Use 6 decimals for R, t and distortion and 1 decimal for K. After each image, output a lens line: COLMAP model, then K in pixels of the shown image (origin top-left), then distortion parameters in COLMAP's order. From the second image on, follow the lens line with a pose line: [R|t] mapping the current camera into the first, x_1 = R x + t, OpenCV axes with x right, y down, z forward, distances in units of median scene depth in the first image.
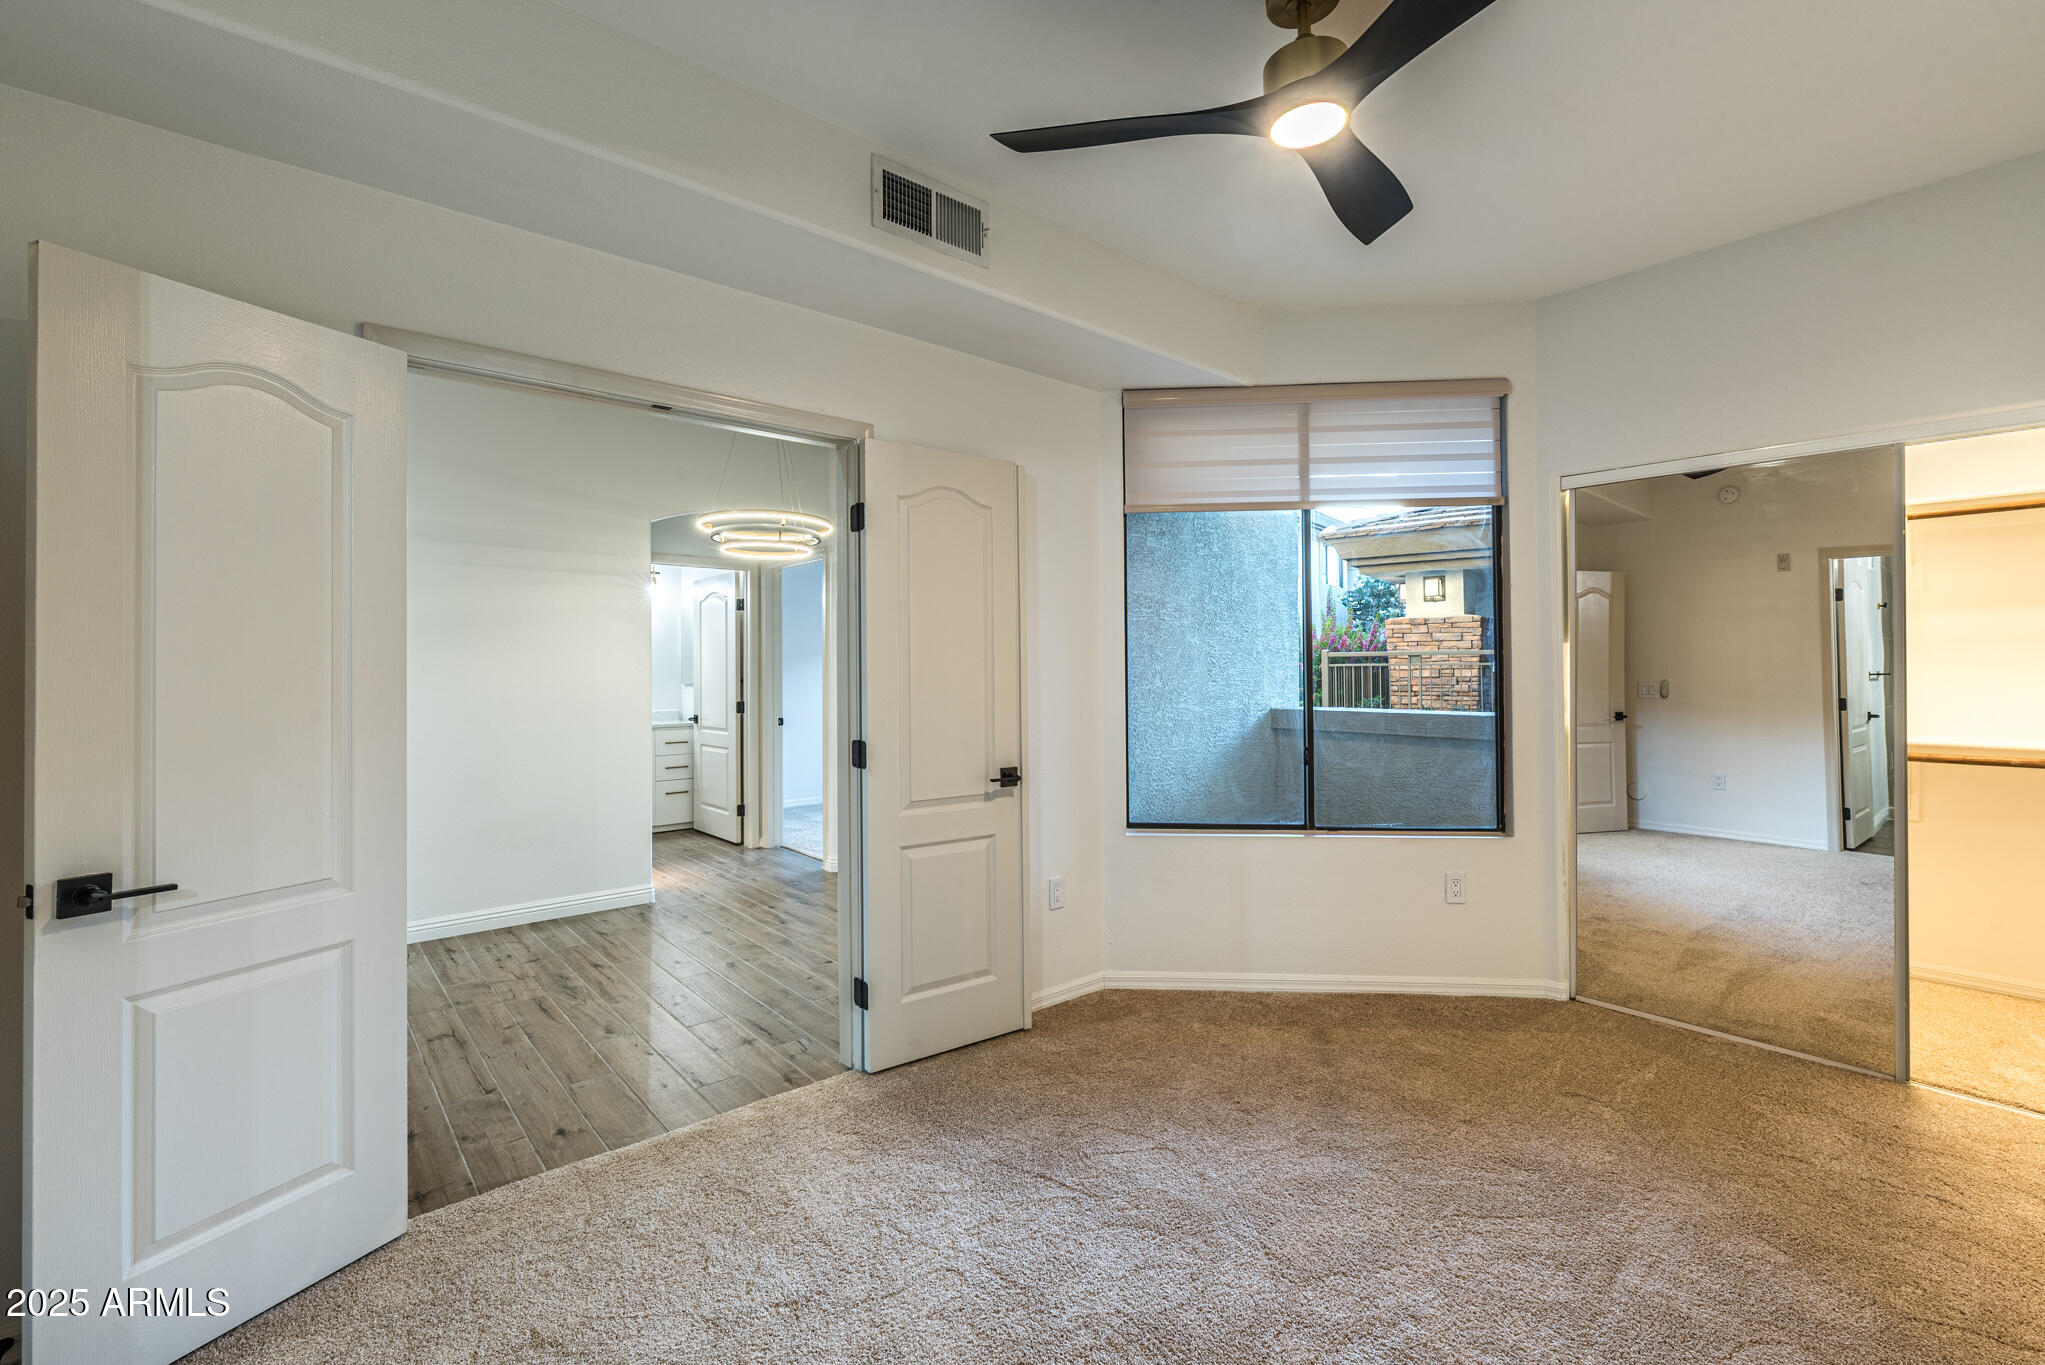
lens RADIAL K [[879.0, 0, 1018.4], [0, 879.0, 665.9], [0, 0, 1]] dist [0.004723, -0.001467]
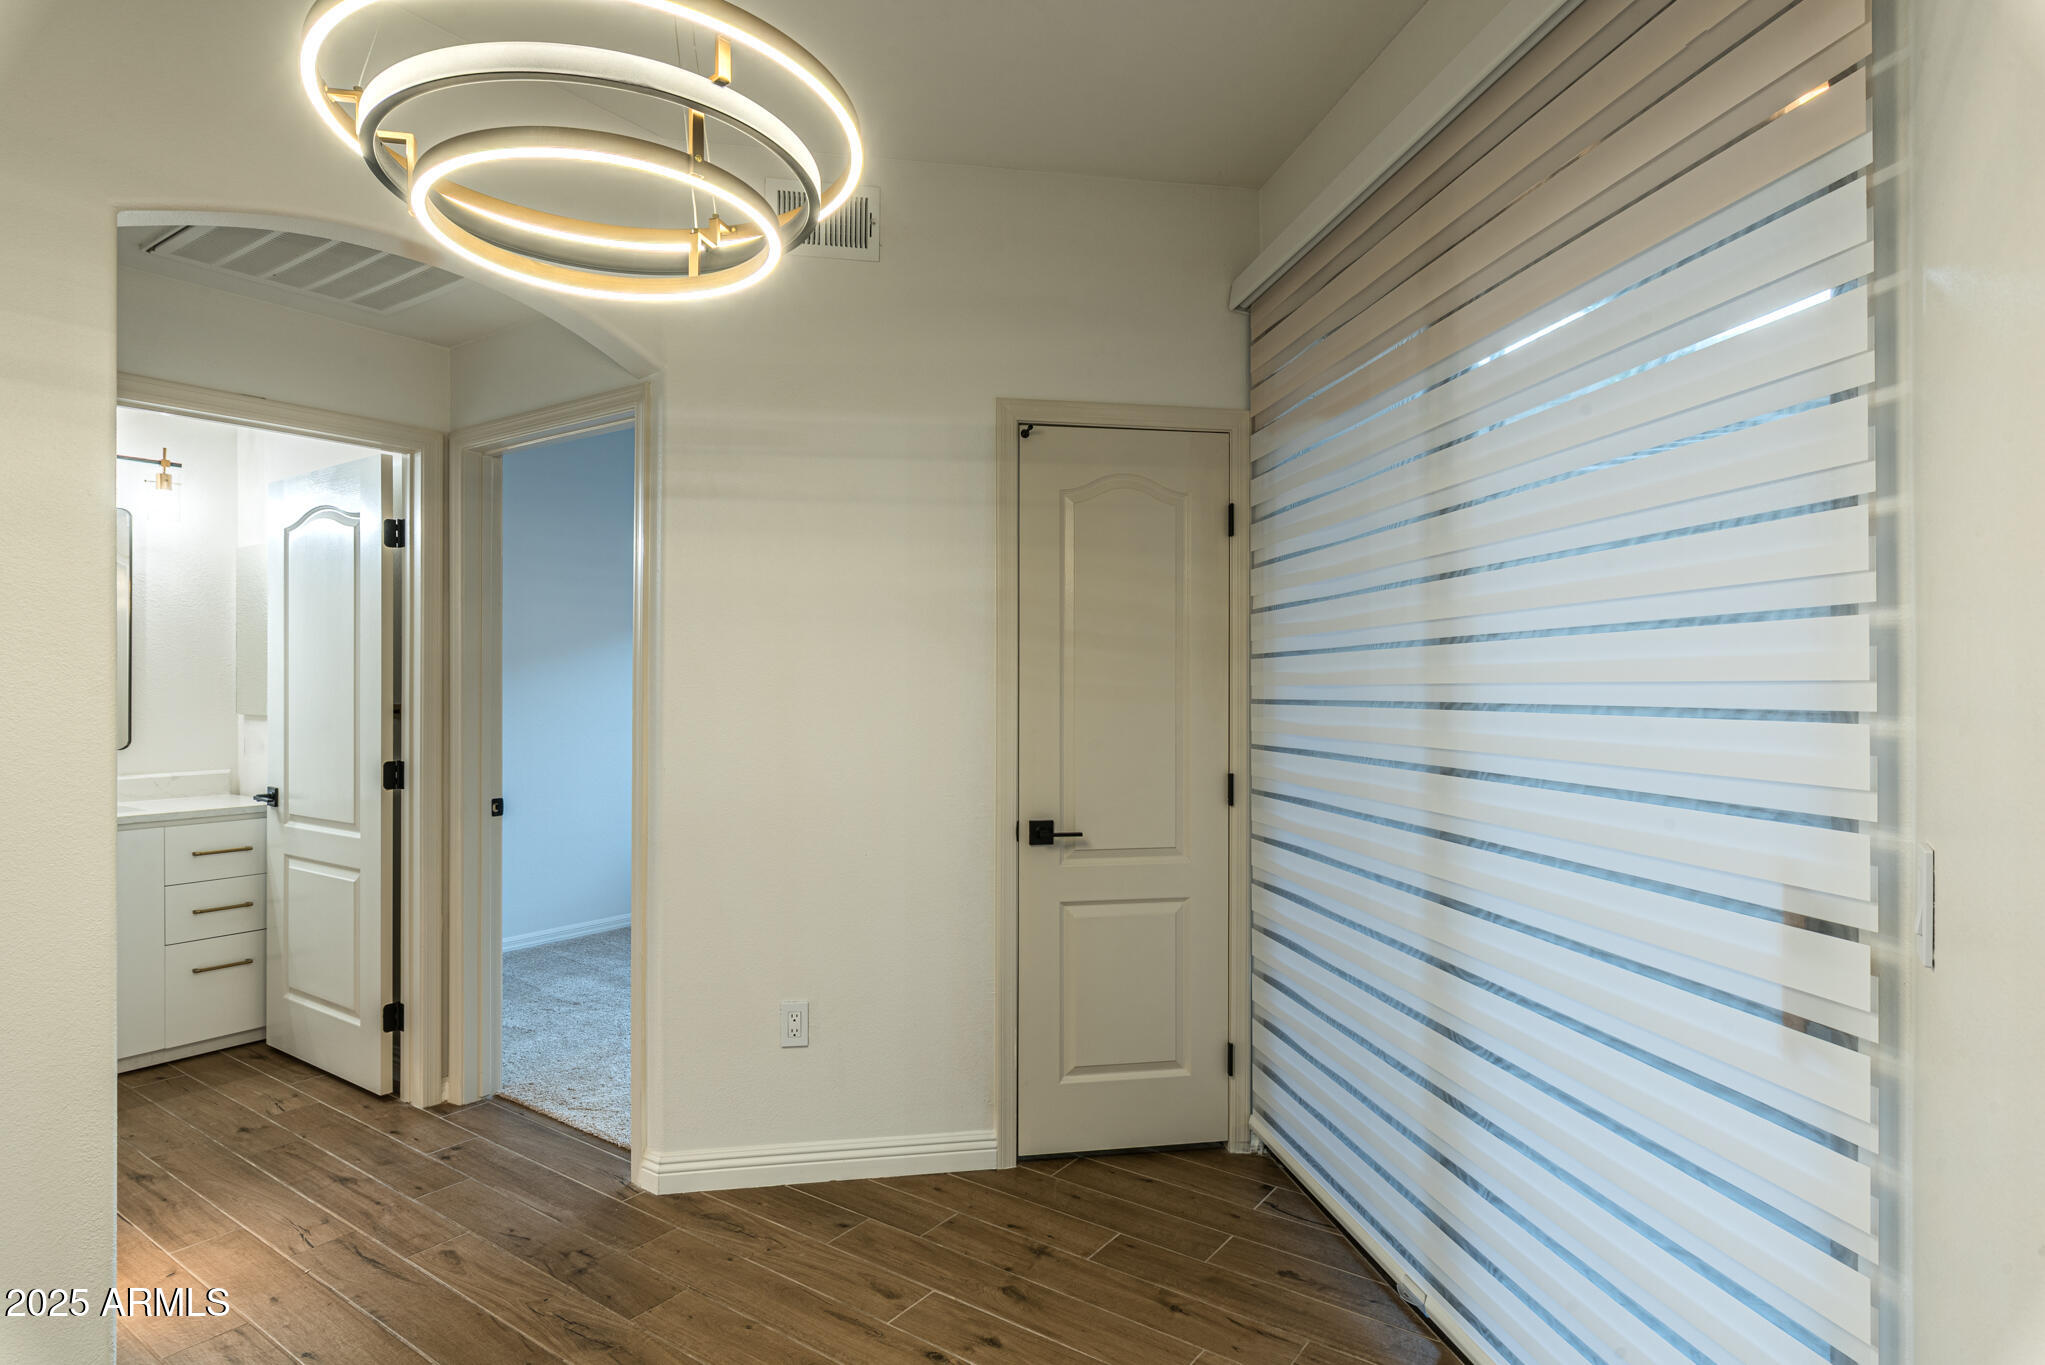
lens RADIAL K [[1058.7, 0, 1014.6], [0, 1058.7, 680.4], [0, 0, 1]] dist [-0.000866, -0.000099]
pose [[0.966624, 0.007107, 0.256099, -0.155628], [-0.007687, 0.999970, 0.001264, -0.001439], [-0.256082, -0.003190, 0.966650, 0.424588]]
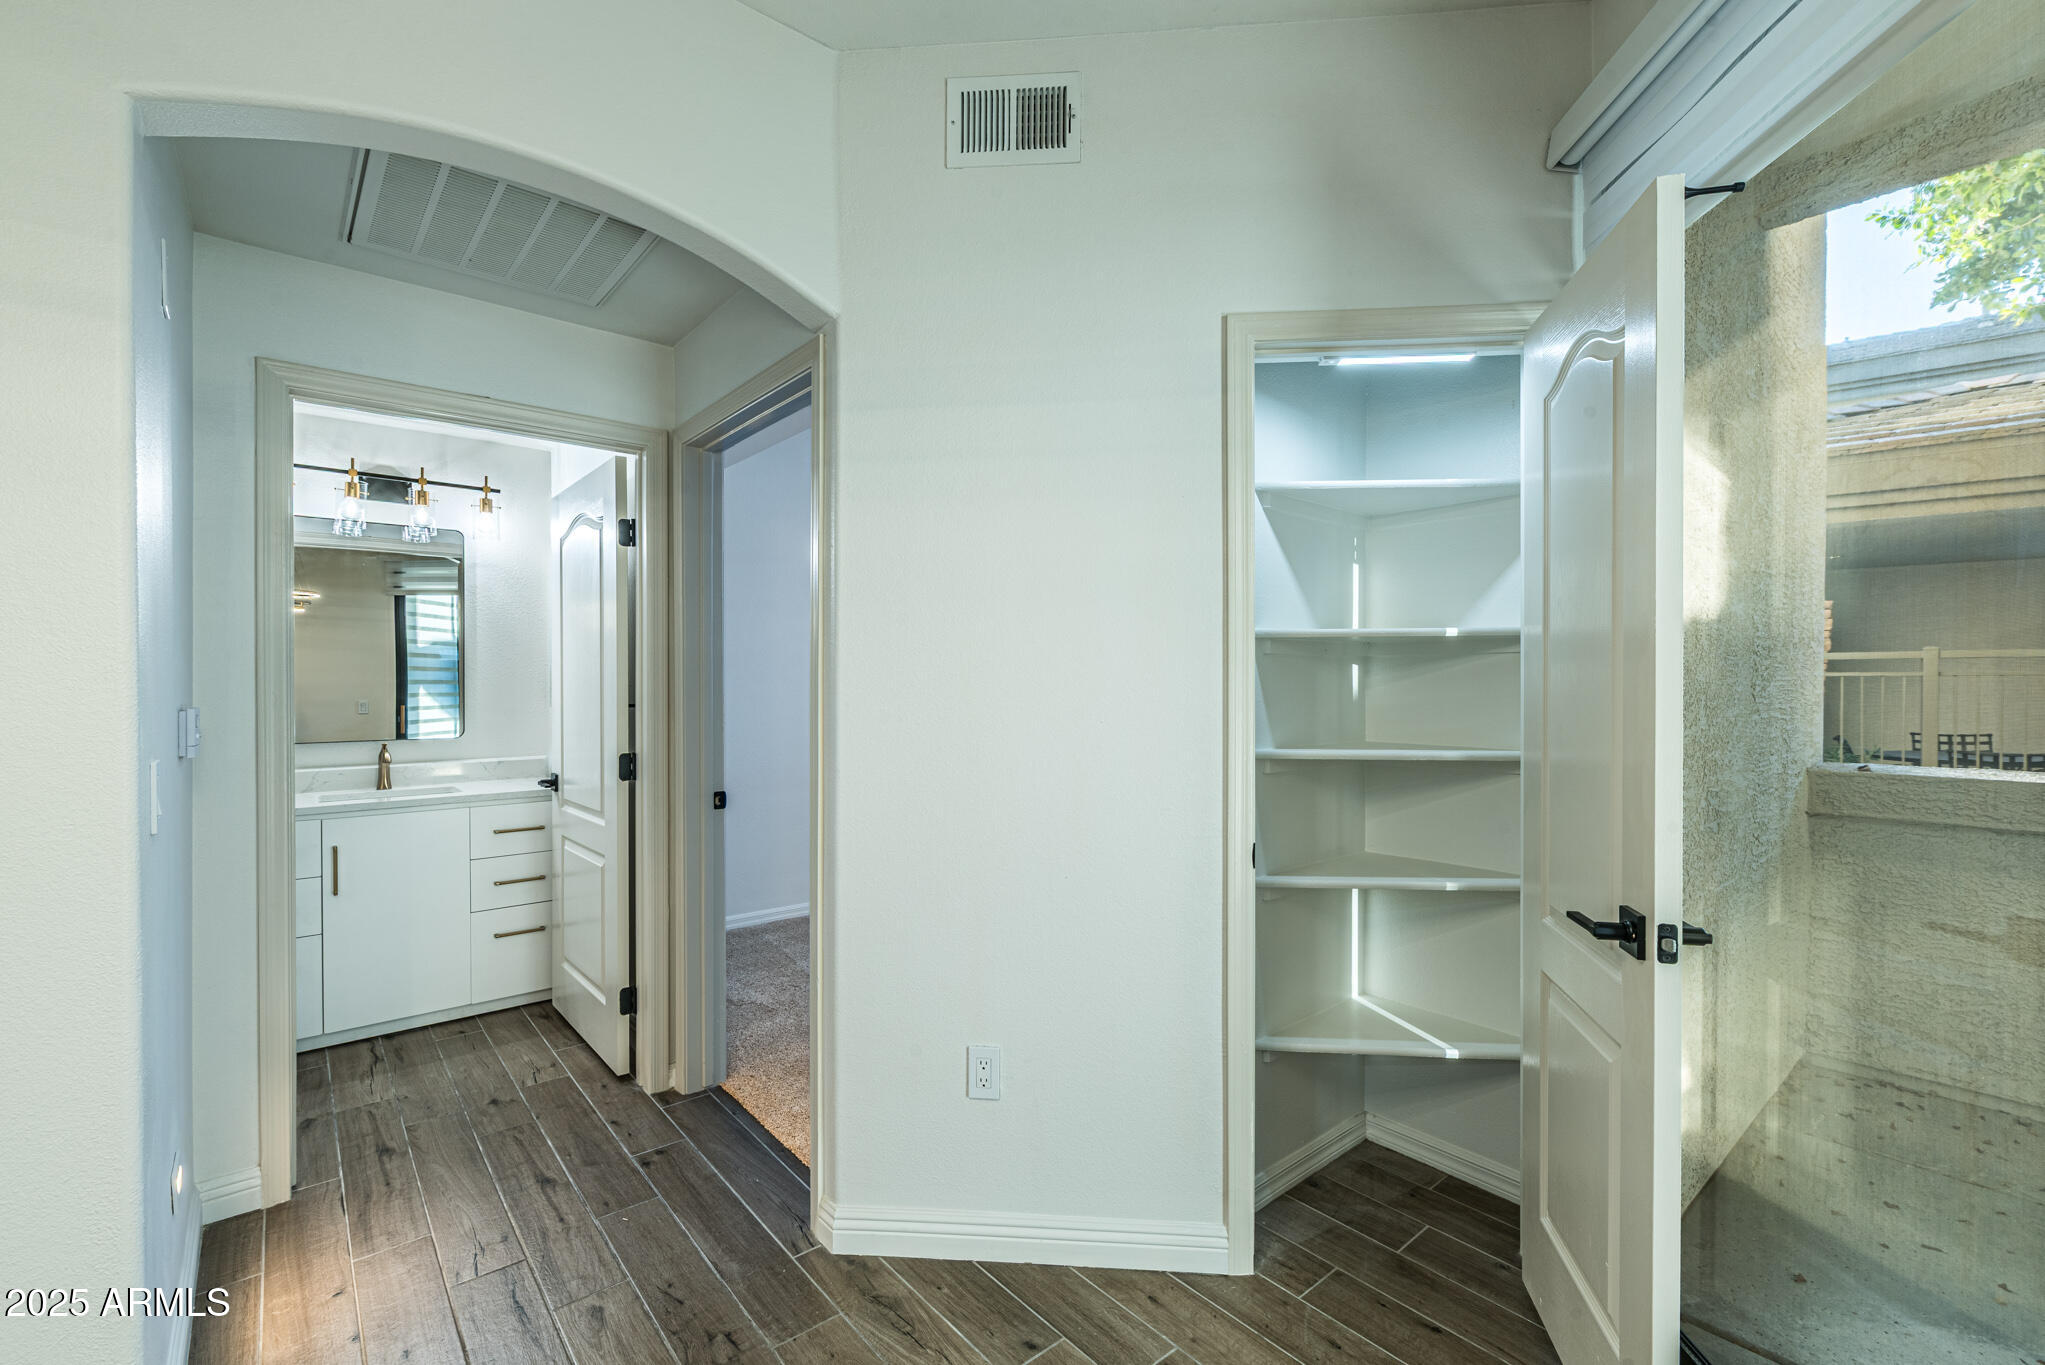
lens RADIAL K [[879.0, 0, 1017.4], [0, 879.0, 691.9], [0, 0, 1]] dist [0.004723, -0.001467]
pose [[0.999998, 0.001787, 0.001235, -0.121139], [-0.001805, 0.999887, 0.014916, 0.002995], [-0.001208, -0.014918, 0.999888, 0.555391]]
